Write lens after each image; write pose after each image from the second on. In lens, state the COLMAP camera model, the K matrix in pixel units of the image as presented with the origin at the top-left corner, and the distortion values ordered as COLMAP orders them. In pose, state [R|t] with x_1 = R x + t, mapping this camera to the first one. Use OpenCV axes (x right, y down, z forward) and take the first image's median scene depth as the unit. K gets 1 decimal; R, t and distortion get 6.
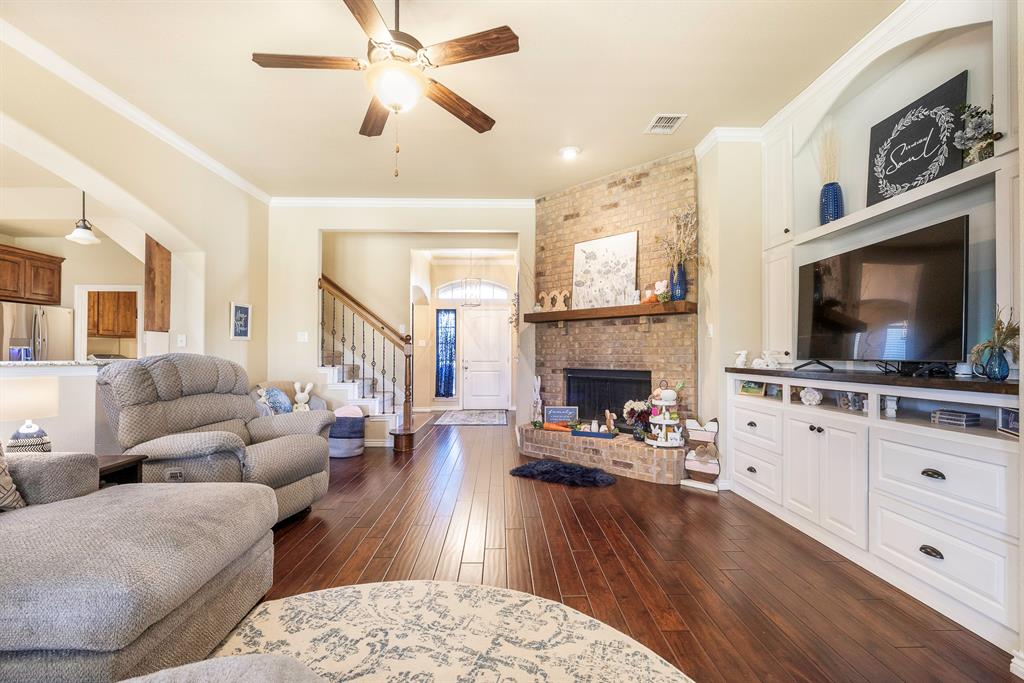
lens RADIAL K [[438.1, 0, 510.5], [0, 438.1, 352.9], [0, 0, 1]] dist [-0.003287, 0.001358]
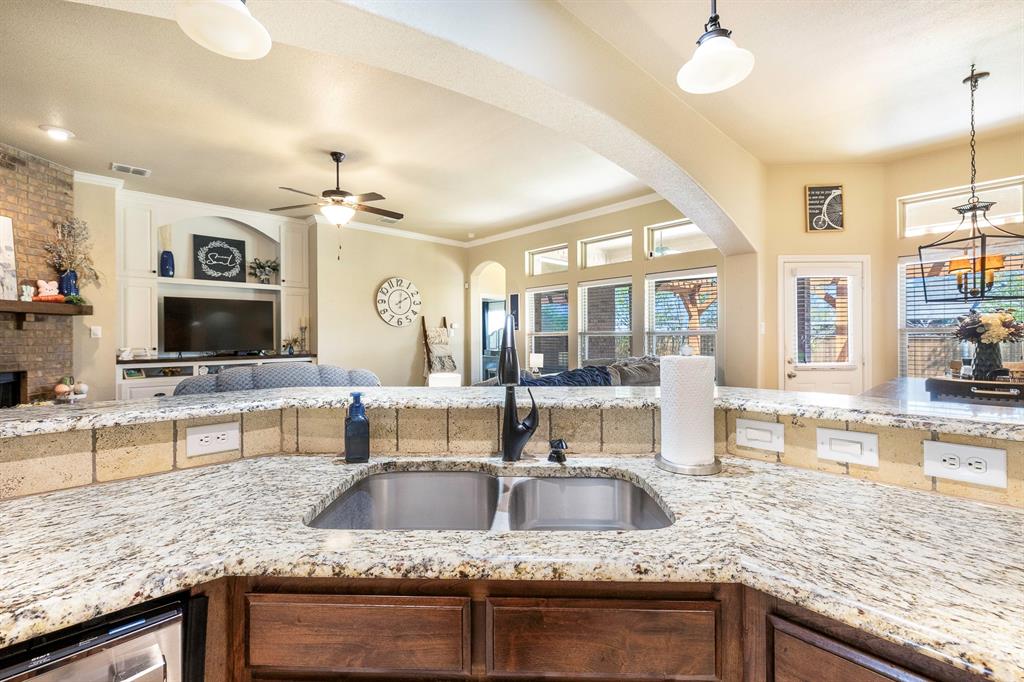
lens RADIAL K [[438.1, 0, 509.9], [0, 438.1, 334.3], [0, 0, 1]] dist [-0.003287, 0.001358]
pose [[-0.664418, 0.009554, 0.747300, -1.144025], [0.006870, 0.999954, -0.006676, -0.025922], [-0.747330, 0.000698, -0.664453, 0.884027]]
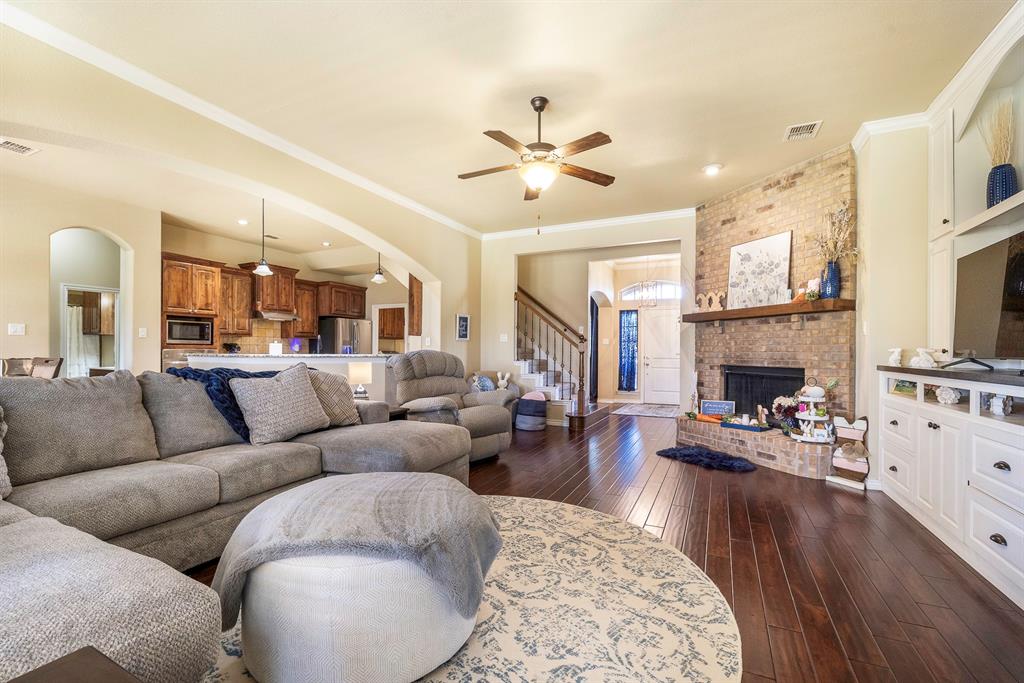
lens RADIAL K [[438.1, 0, 515.6], [0, 438.1, 353.4], [0, 0, 1]] dist [-0.003287, 0.001358]
pose [[0.897511, 0.005288, -0.440961, 0.175483], [-0.002376, 0.999972, 0.007155, 0.001034], [0.440986, -0.005373, 0.897498, -0.209752]]
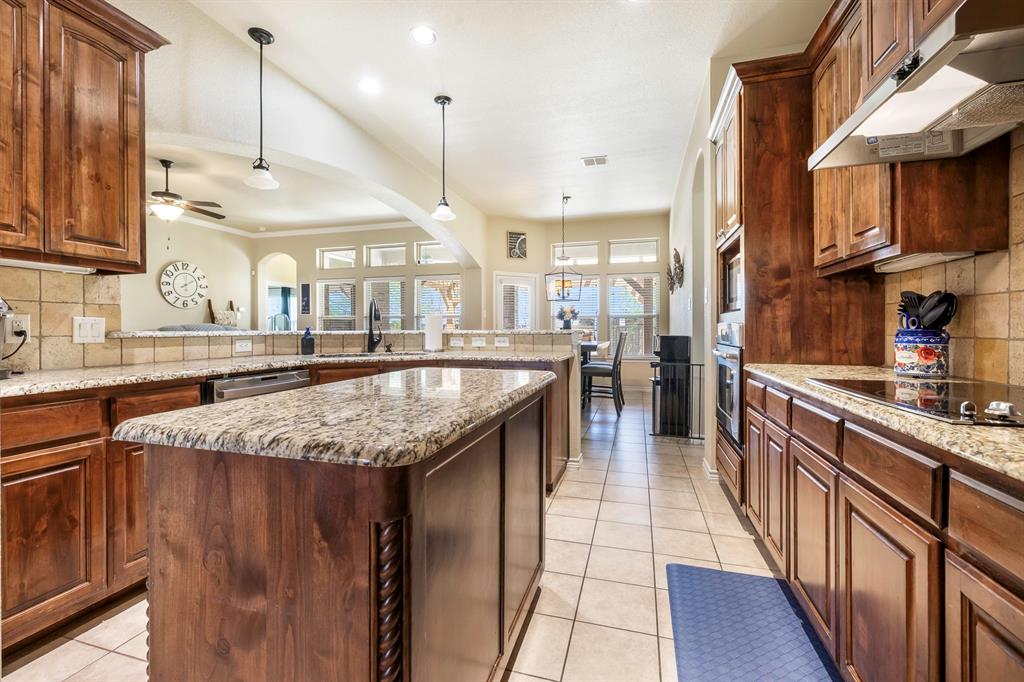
lens RADIAL K [[438.1, 0, 517.0], [0, 438.1, 333.3], [0, 0, 1]] dist [-0.003287, 0.001358]
pose [[-0.953730, -0.001336, 0.300661, -1.421714], [0.002563, 0.999918, 0.012573, 0.013445], [-0.300653, 0.012762, -0.953648, 1.378776]]
